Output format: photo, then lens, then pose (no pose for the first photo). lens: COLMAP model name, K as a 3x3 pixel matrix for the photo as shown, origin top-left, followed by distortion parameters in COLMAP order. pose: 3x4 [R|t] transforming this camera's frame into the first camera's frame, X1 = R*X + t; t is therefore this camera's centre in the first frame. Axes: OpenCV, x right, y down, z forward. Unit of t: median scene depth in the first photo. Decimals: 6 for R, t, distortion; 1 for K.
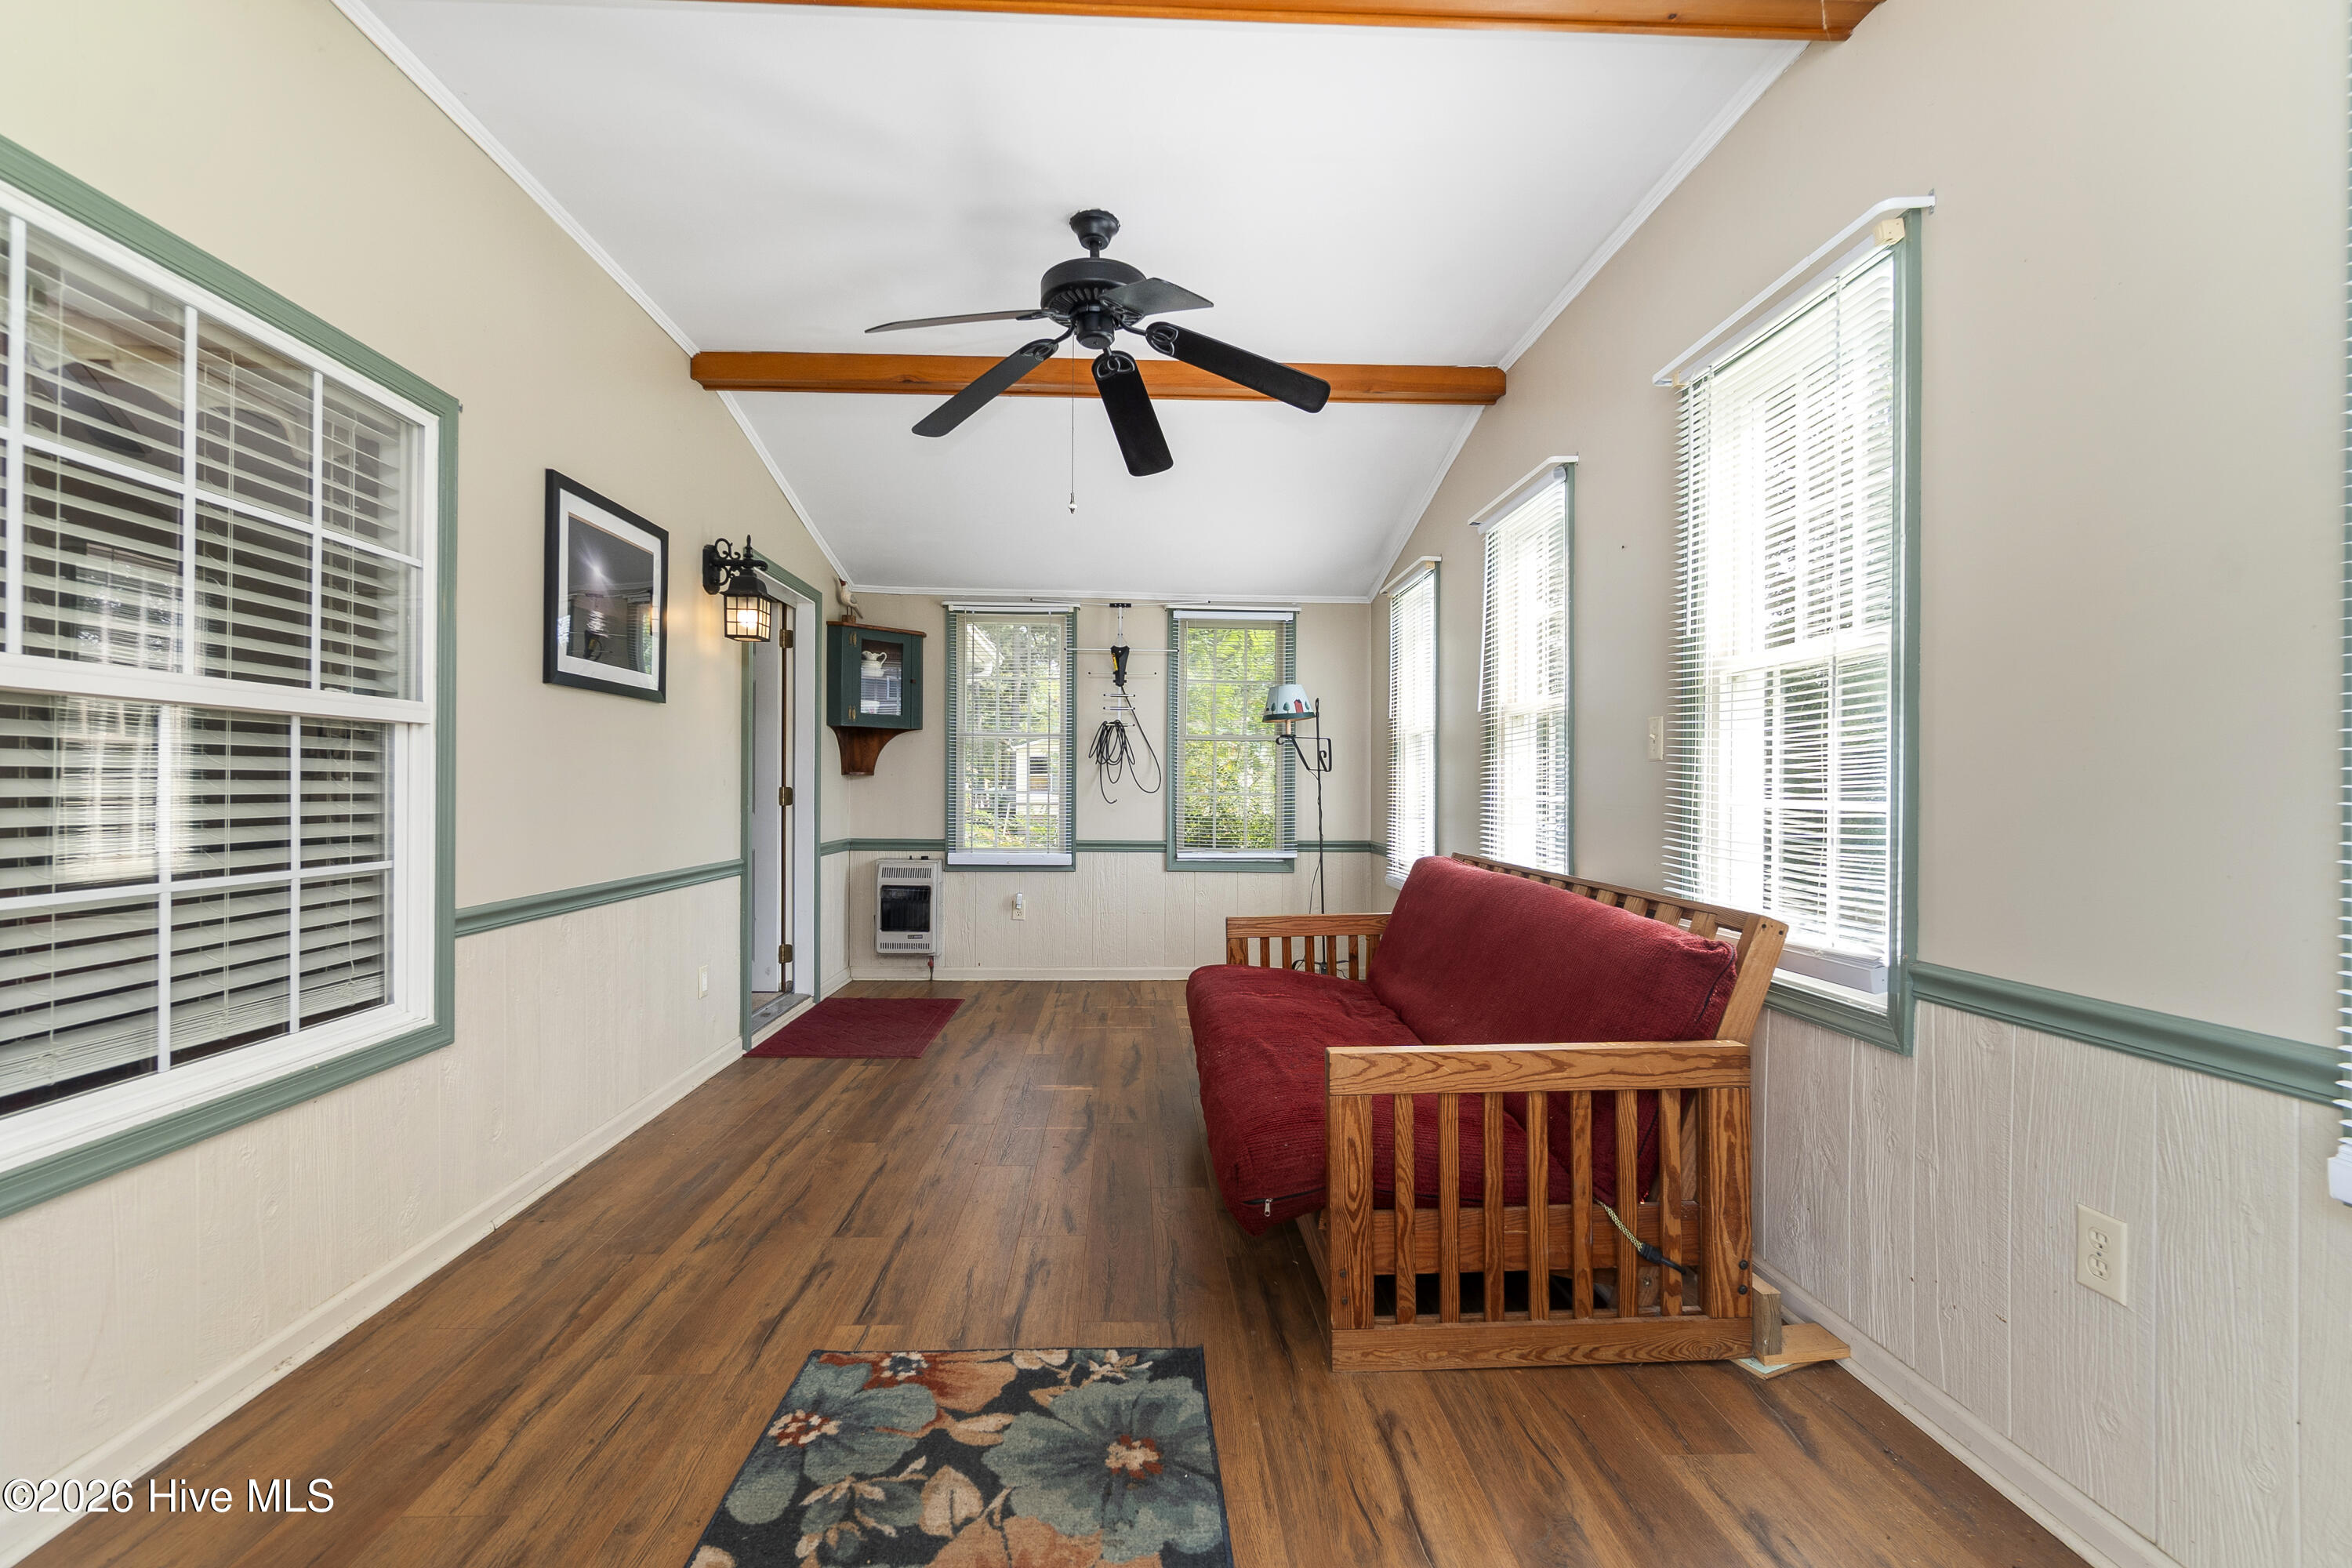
lens RADIAL K [[997.2, 0, 1172.9], [0, 997.2, 780.7], [0, 0, 1]] dist [-0.003722, -0.000093]
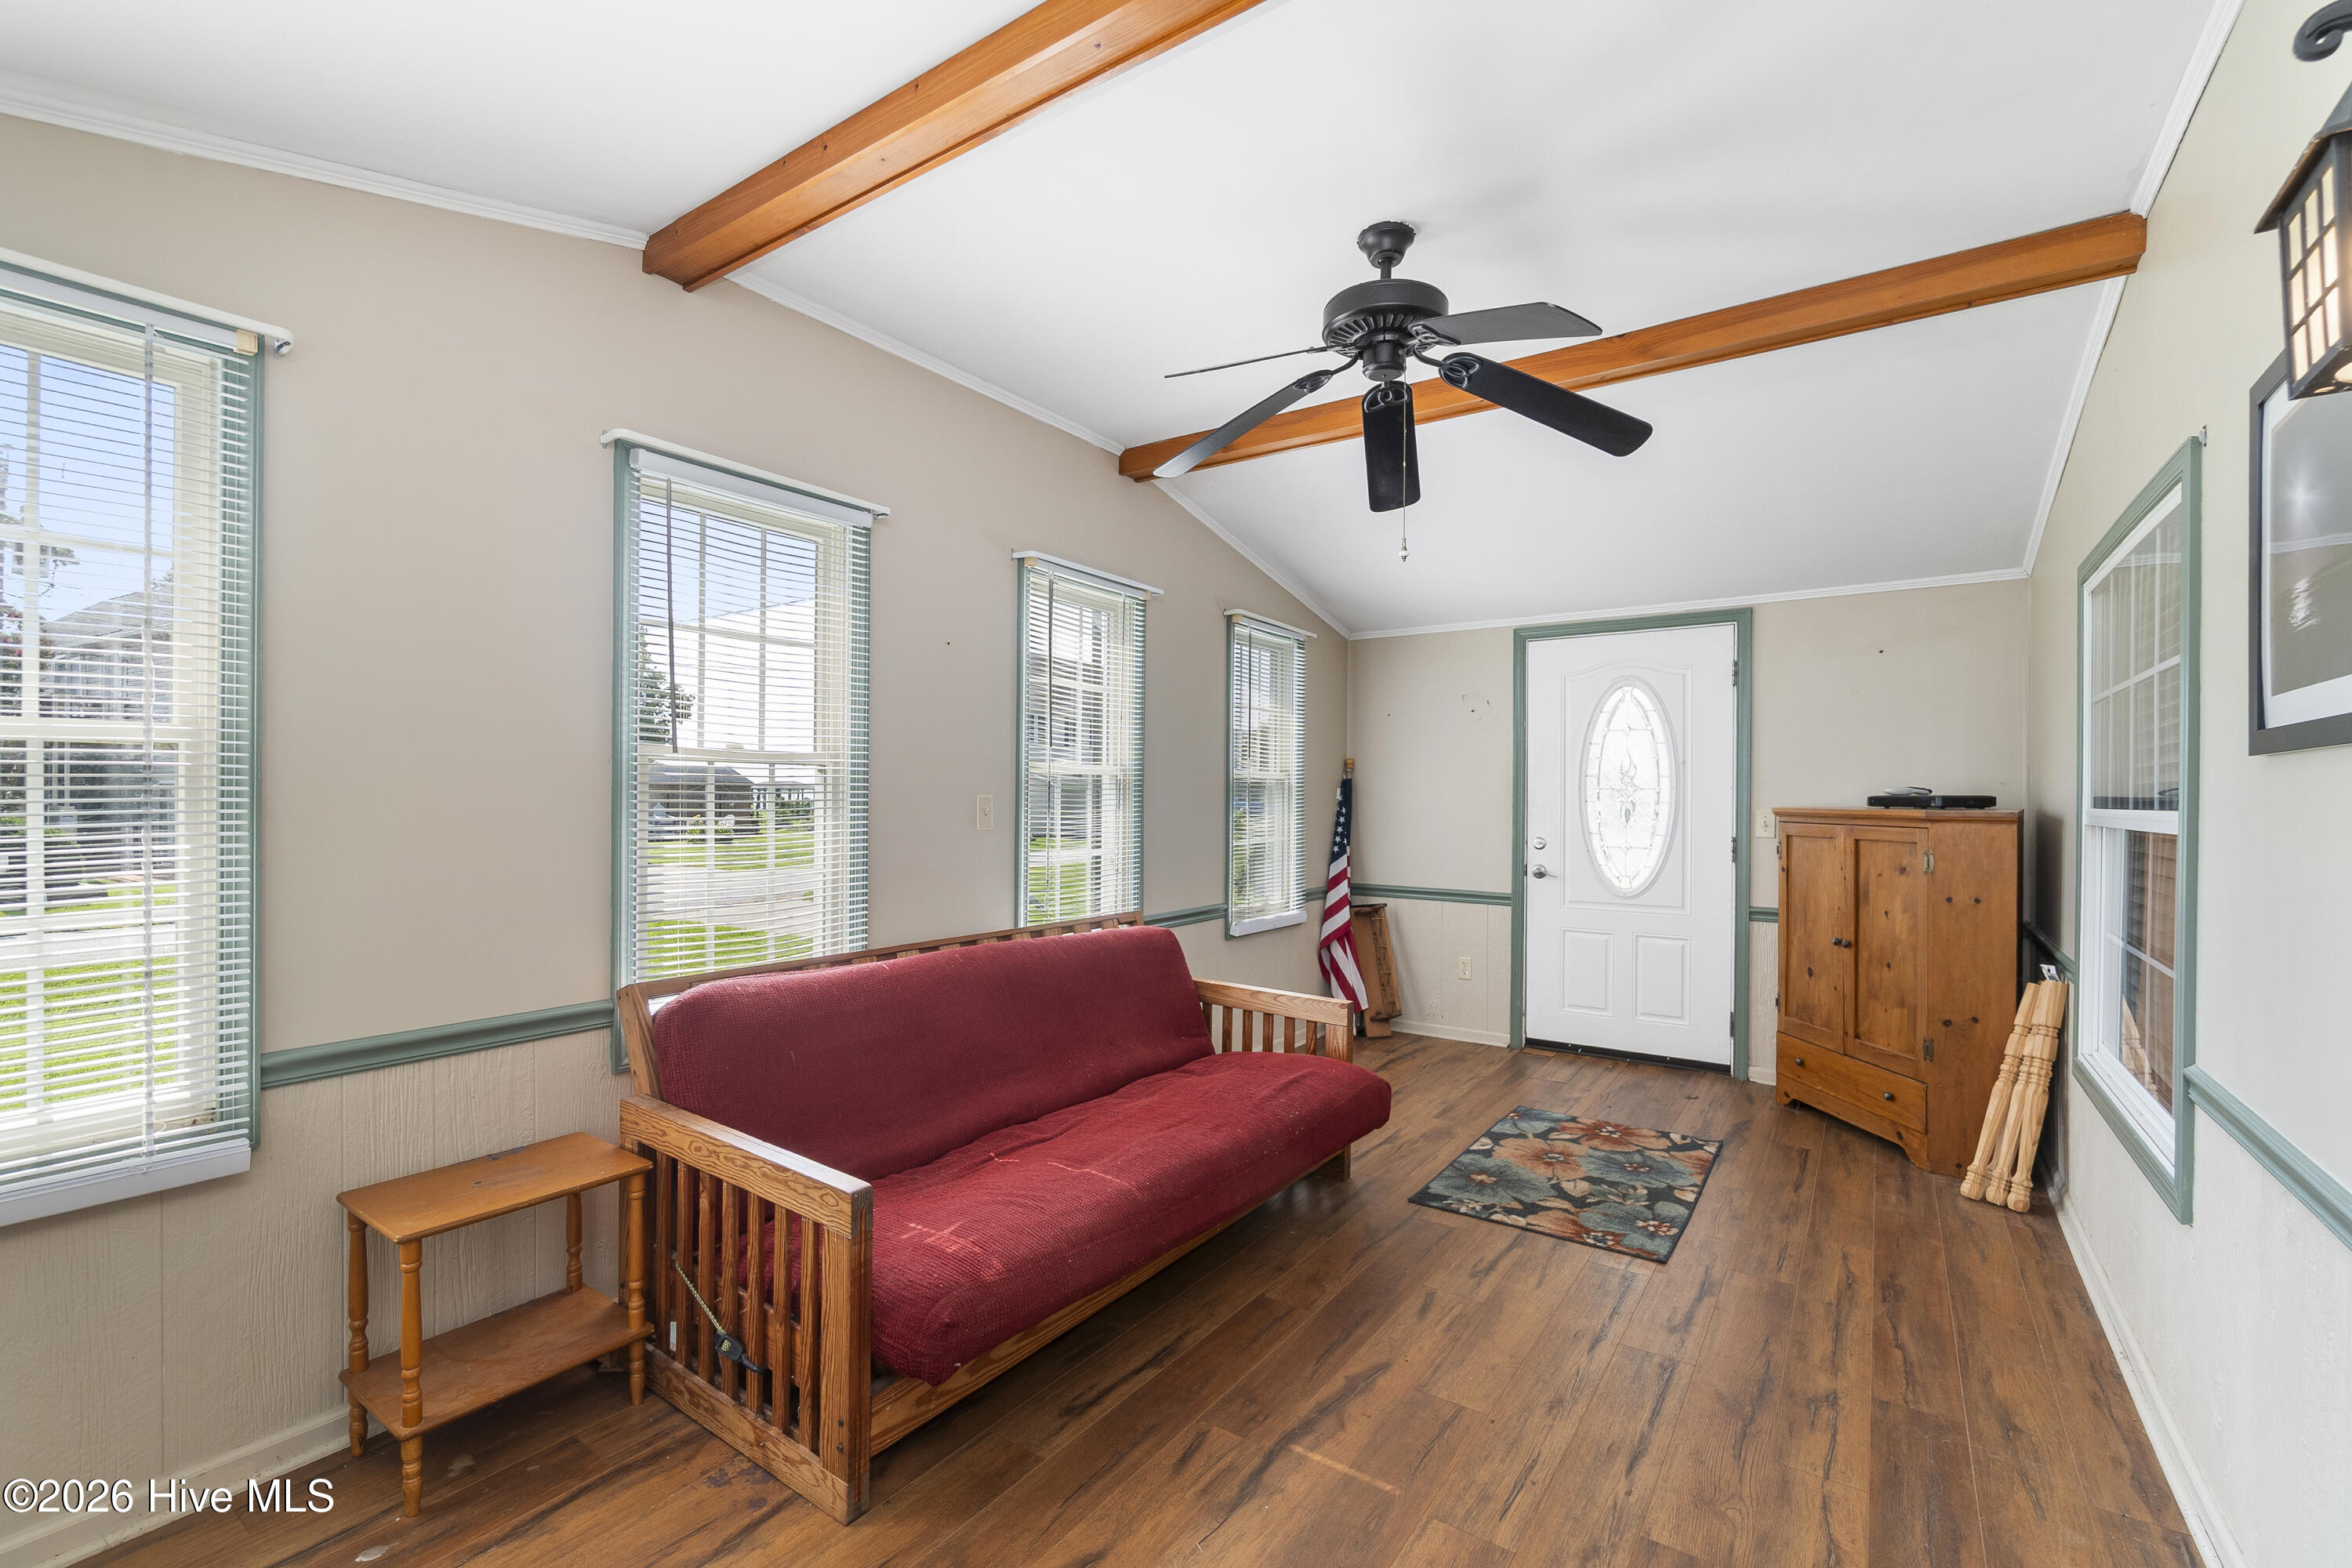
lens RADIAL K [[997.2, 0, 1172.9], [0, 997.2, 780.7], [0, 0, 1]] dist [-0.003722, -0.000093]
pose [[-0.787076, -0.003854, 0.616844, -0.728498], [-0.018723, 0.999669, -0.017644, -0.088966], [-0.616572, -0.025436, -0.786888, 2.745647]]
